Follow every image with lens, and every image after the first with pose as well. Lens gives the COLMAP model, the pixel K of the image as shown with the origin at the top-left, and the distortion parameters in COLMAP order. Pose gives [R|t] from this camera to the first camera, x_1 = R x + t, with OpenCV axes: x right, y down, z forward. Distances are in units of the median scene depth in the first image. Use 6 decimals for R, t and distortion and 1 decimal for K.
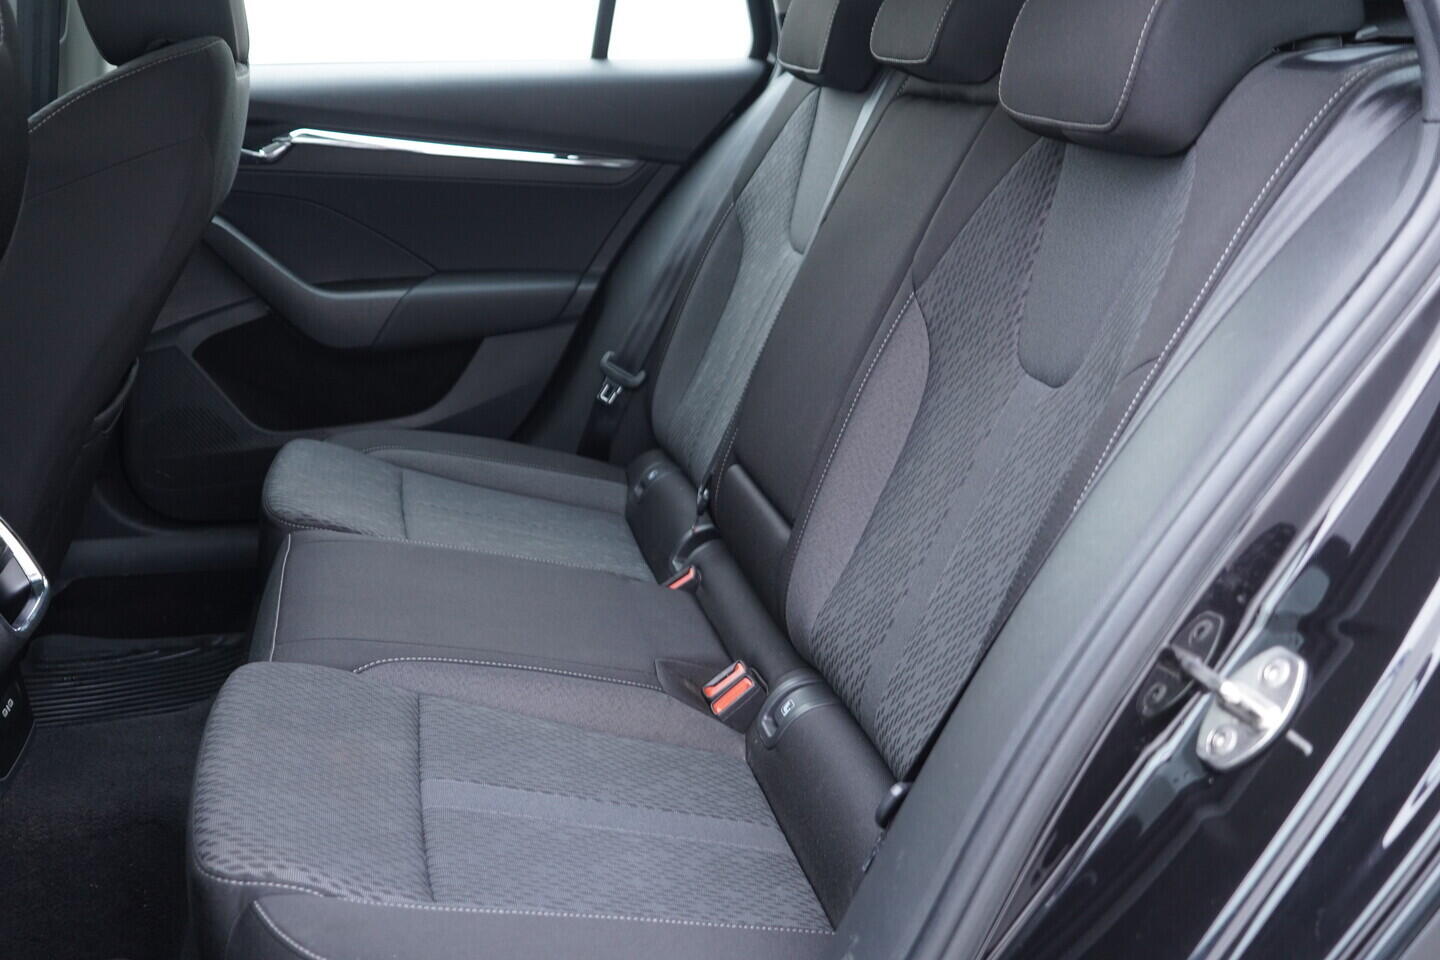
lens RADIAL K [[1457.2, 0, 721.6], [0, 1457.2, 482.9], [0, 0, 1]] dist [-0.028223, 0.000000]
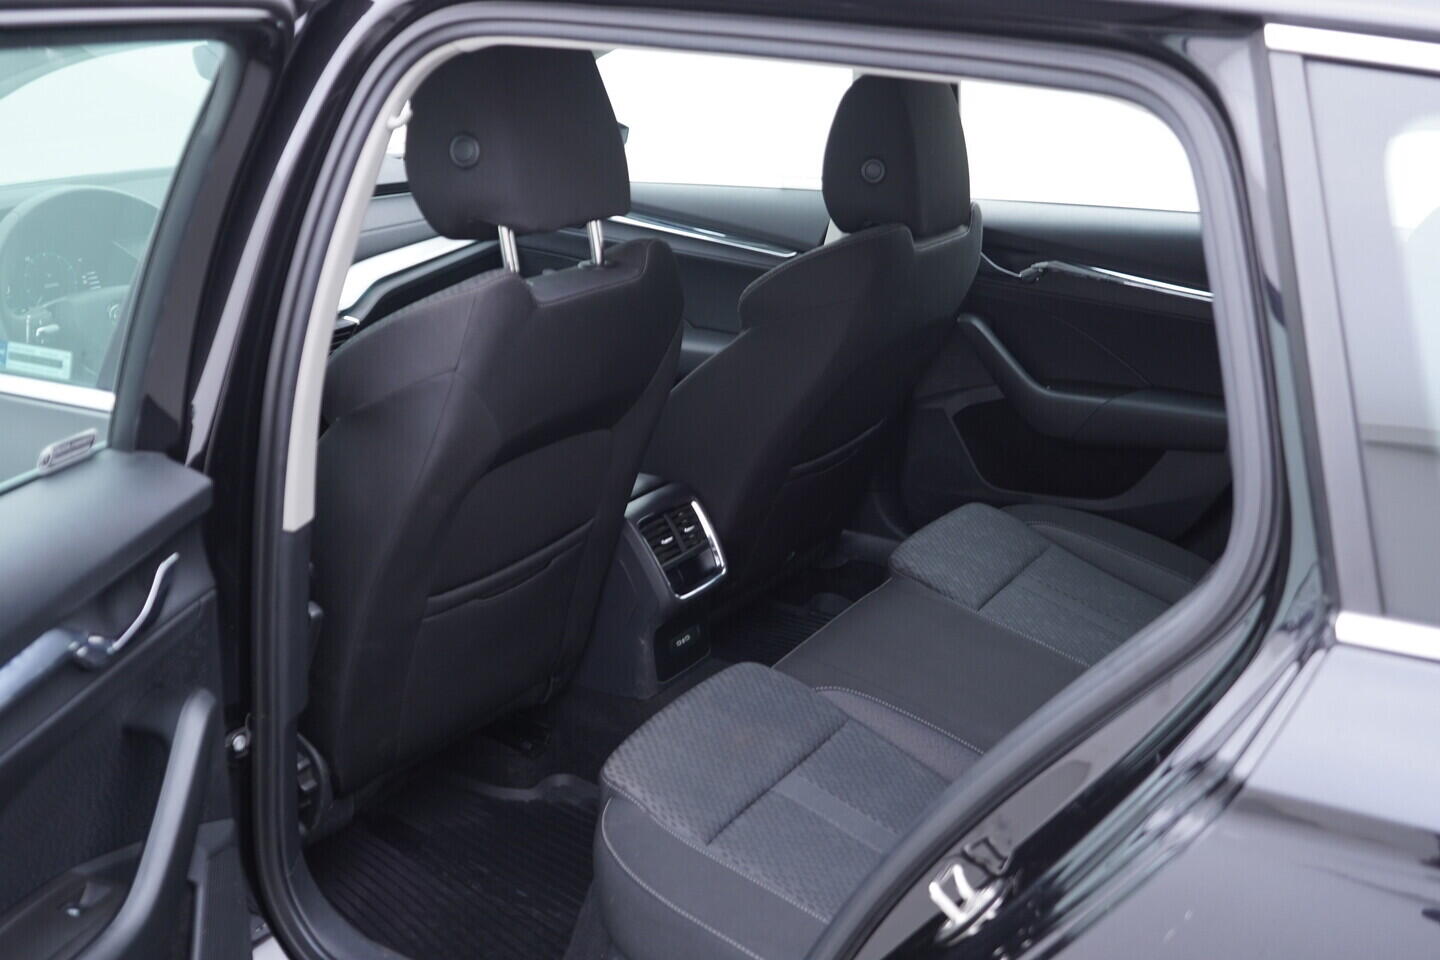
lens RADIAL K [[1457.2, 0, 719.4], [0, 1457.2, 477.2], [0, 0, 1]] dist [-0.028223, 0.000000]
pose [[0.691153, 0.222291, -0.687673, 0.513637], [-0.198840, 0.973288, 0.114770, -0.182073], [0.694817, 0.057413, 0.716892, -0.110683]]
